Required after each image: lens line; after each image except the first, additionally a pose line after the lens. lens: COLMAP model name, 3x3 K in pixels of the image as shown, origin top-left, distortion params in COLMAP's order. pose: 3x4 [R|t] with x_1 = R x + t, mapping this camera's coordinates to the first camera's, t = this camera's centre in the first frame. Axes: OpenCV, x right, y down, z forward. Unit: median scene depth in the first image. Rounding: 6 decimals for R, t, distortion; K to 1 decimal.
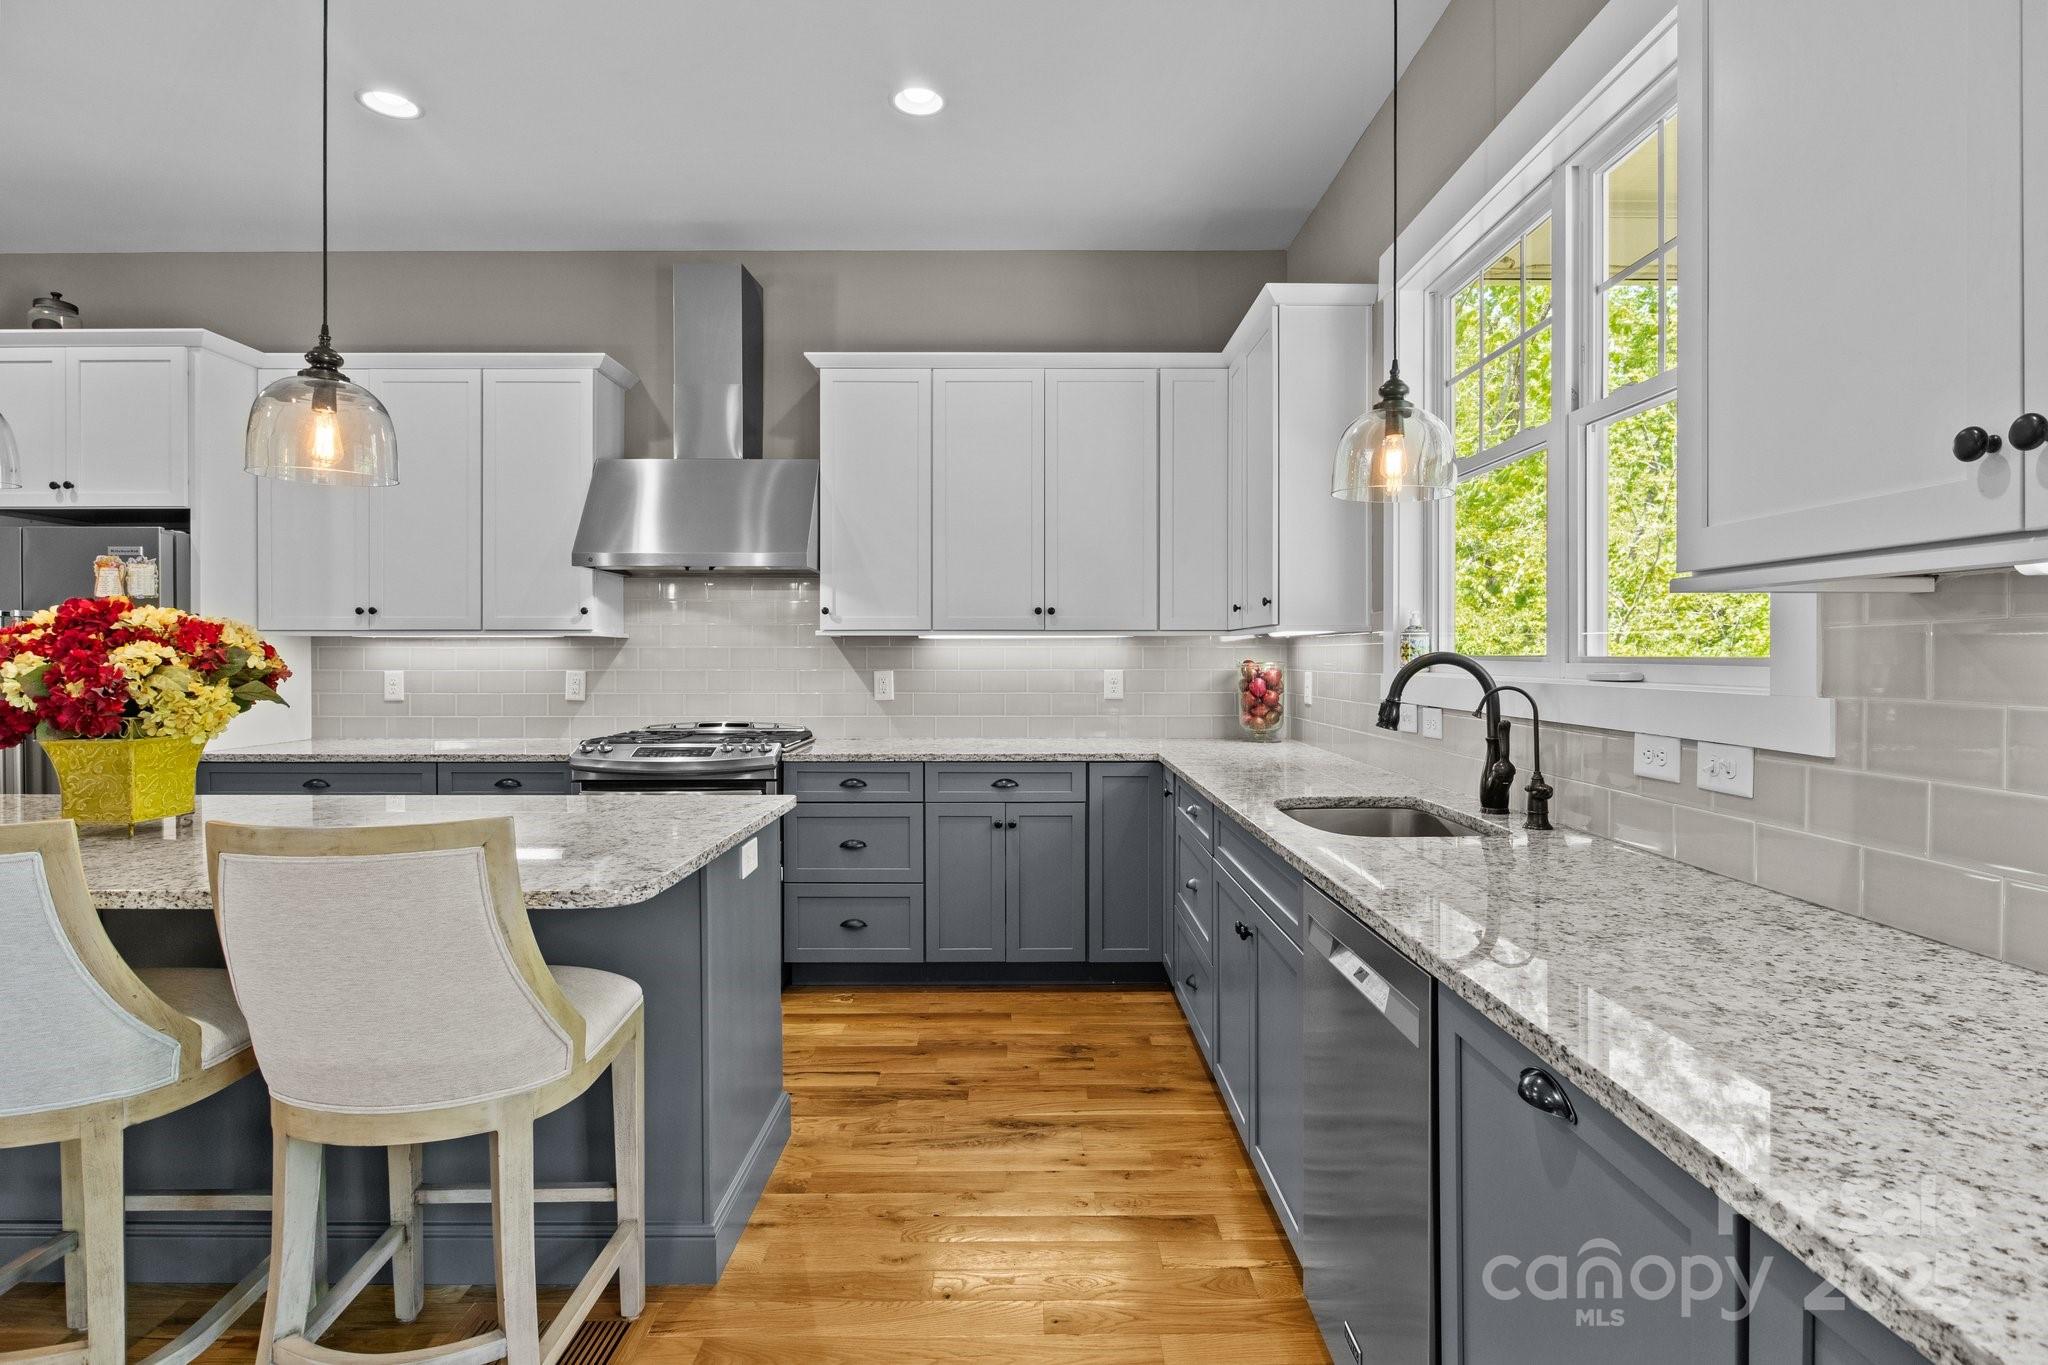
lens RADIAL K [[1023.9, 0, 1023.9], [0, 1023.9, 669.0], [0, 0, 1]] dist [-0.008939, -0.000662]
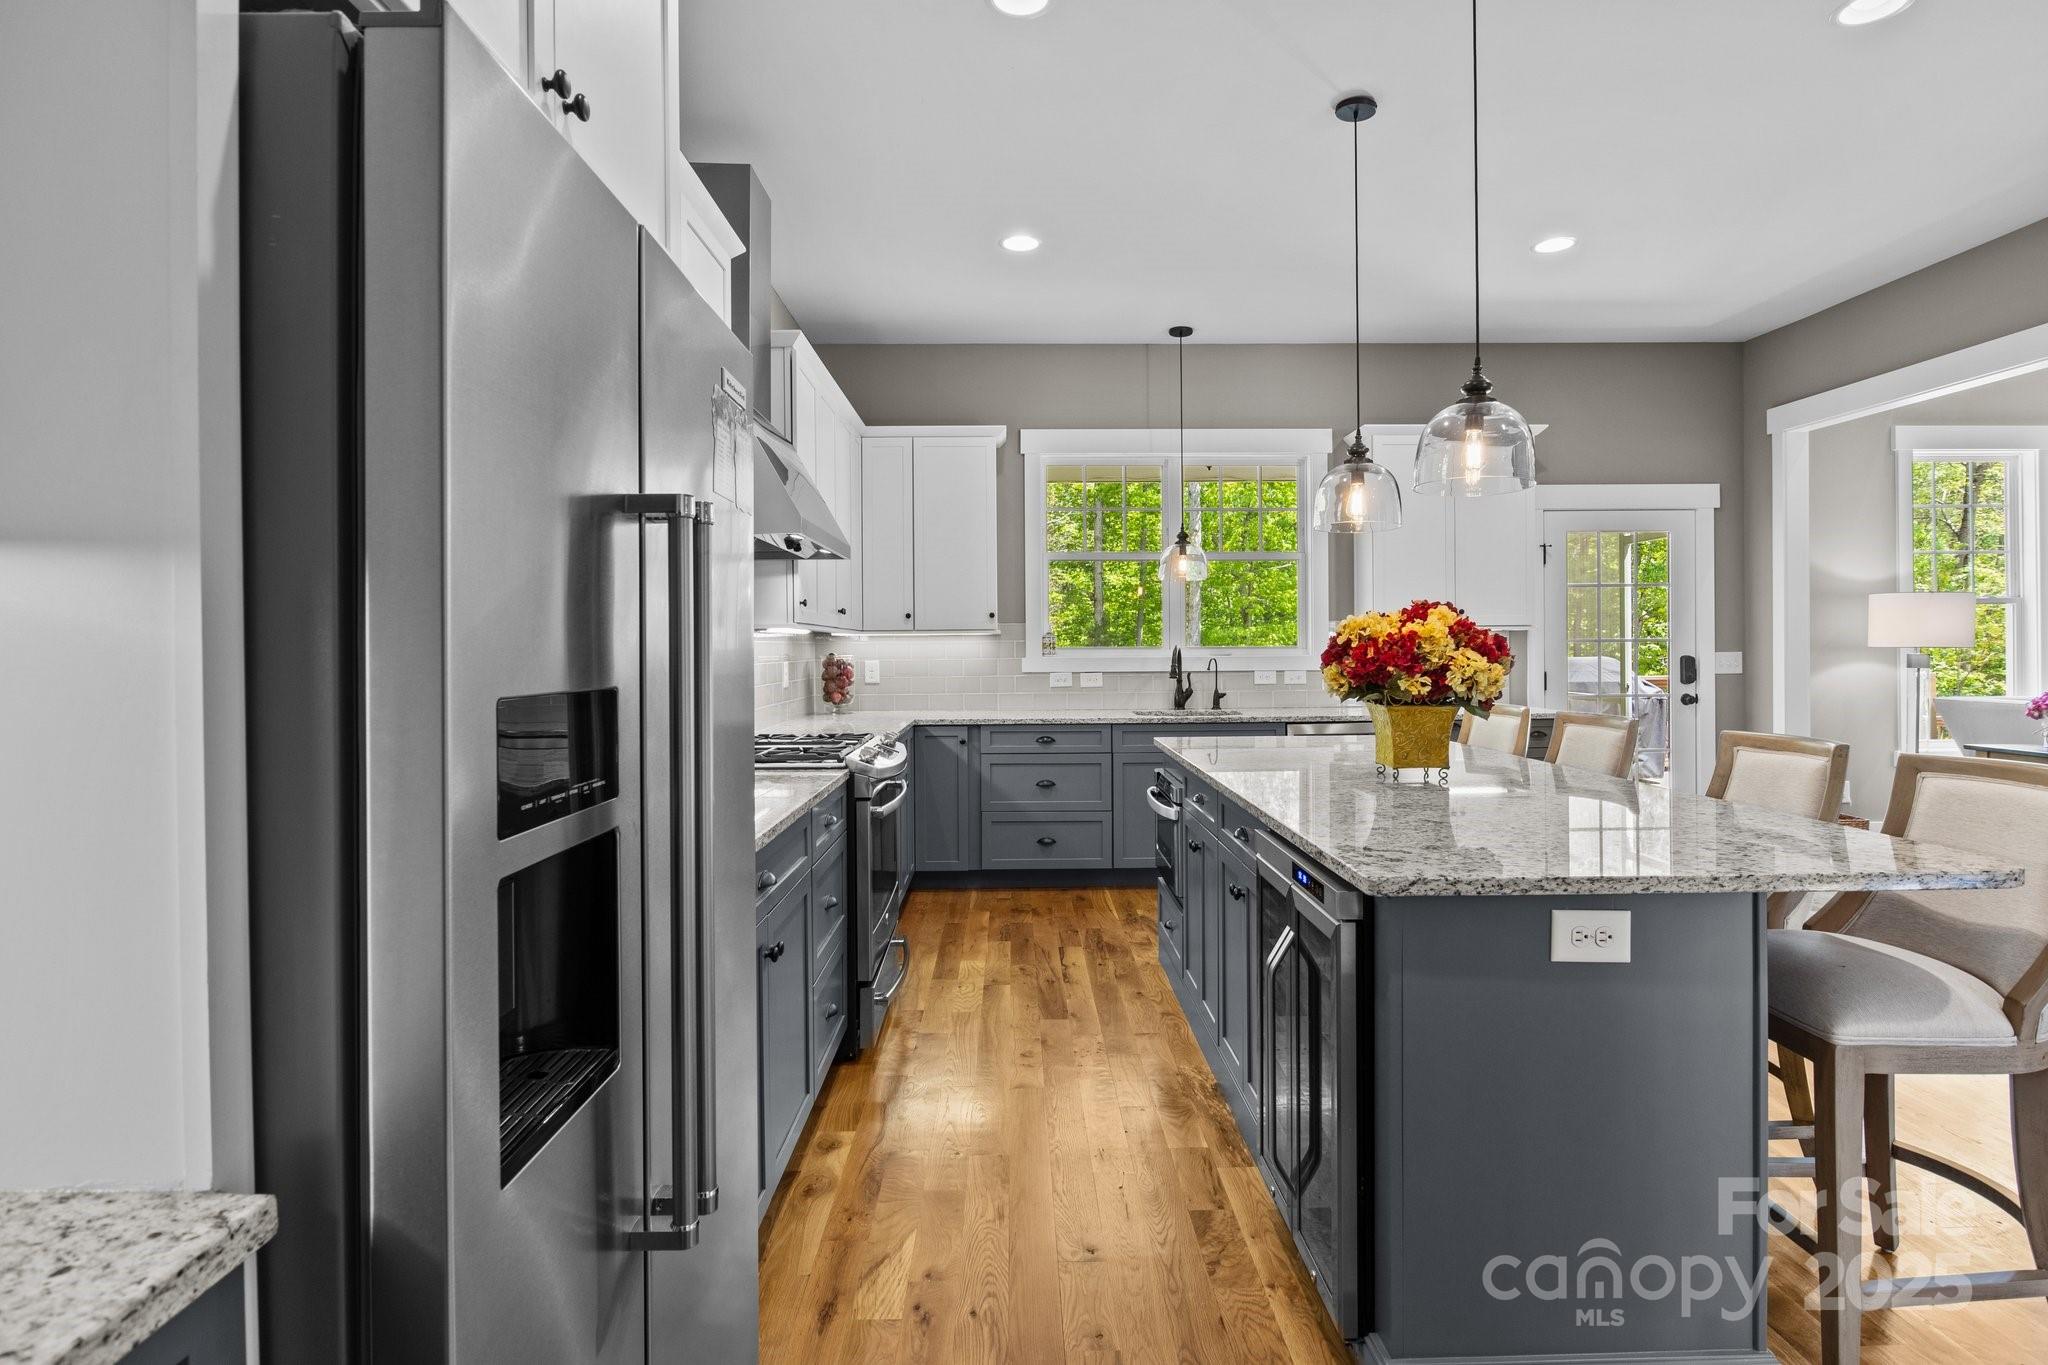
lens RADIAL K [[1023.9, 0, 1037.5], [0, 1023.9, 649.6], [0, 0, 1]] dist [-0.008939, -0.000662]
pose [[-0.025338, 0.000202, 0.999679, -1.253213], [0.020618, 0.999787, 0.000320, -0.008266], [-0.999466, 0.020619, -0.025337, 0.868123]]
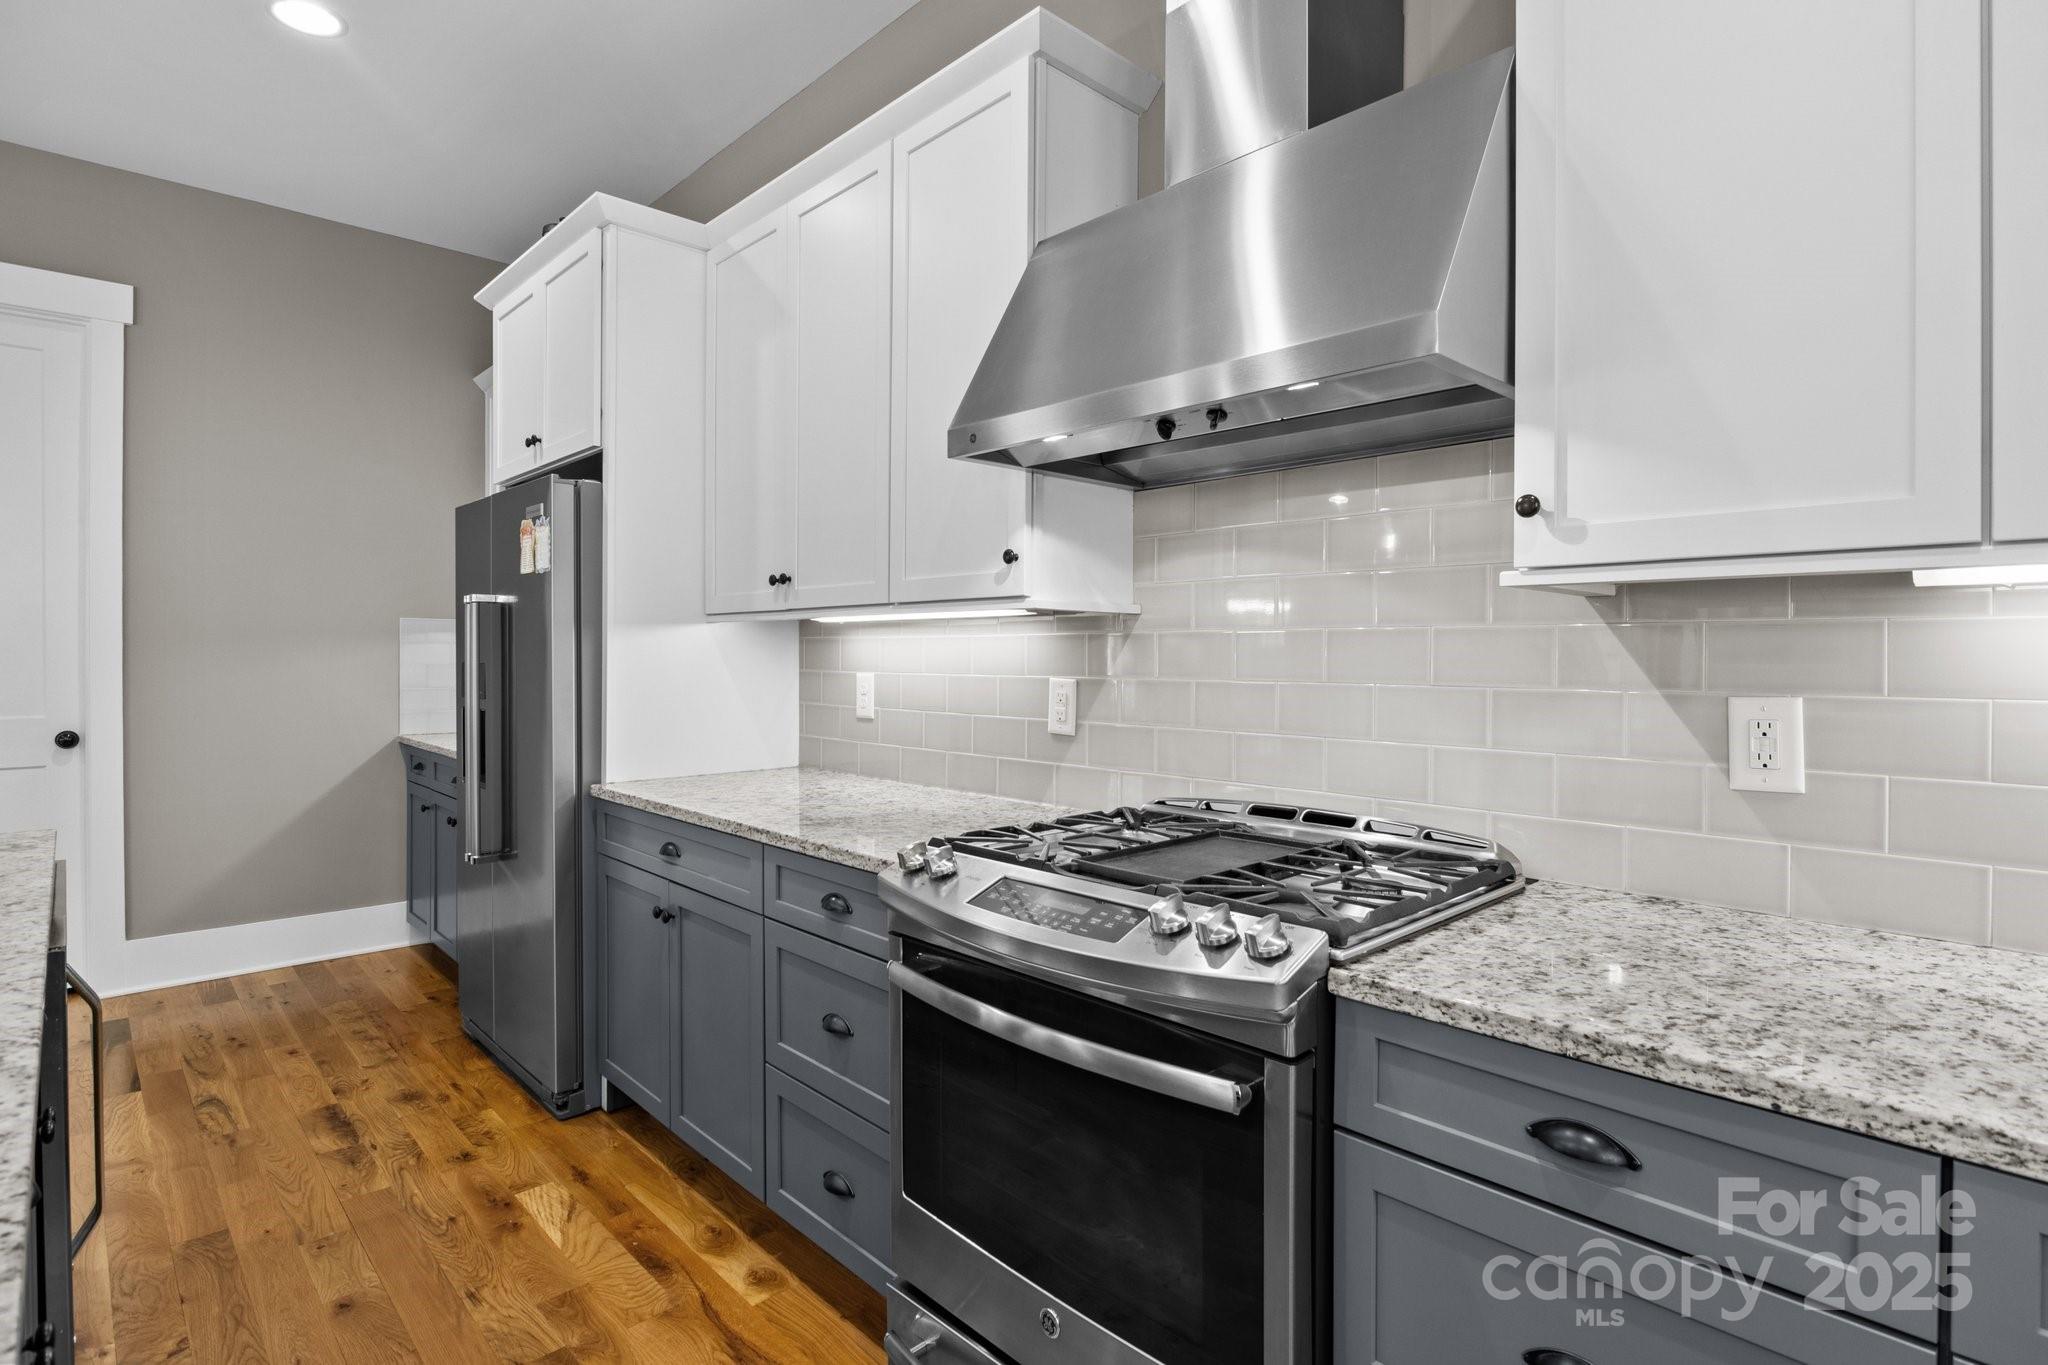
lens RADIAL K [[1023.9, 0, 1017.9], [0, 1023.9, 663.0], [0, 0, 1]] dist [-0.008939, -0.000662]
pose [[0.685930, 0.008111, -0.727623, -0.078489], [-0.010149, 0.999947, 0.001579, -0.007844], [0.727597, 0.006301, 0.685976, 0.720585]]
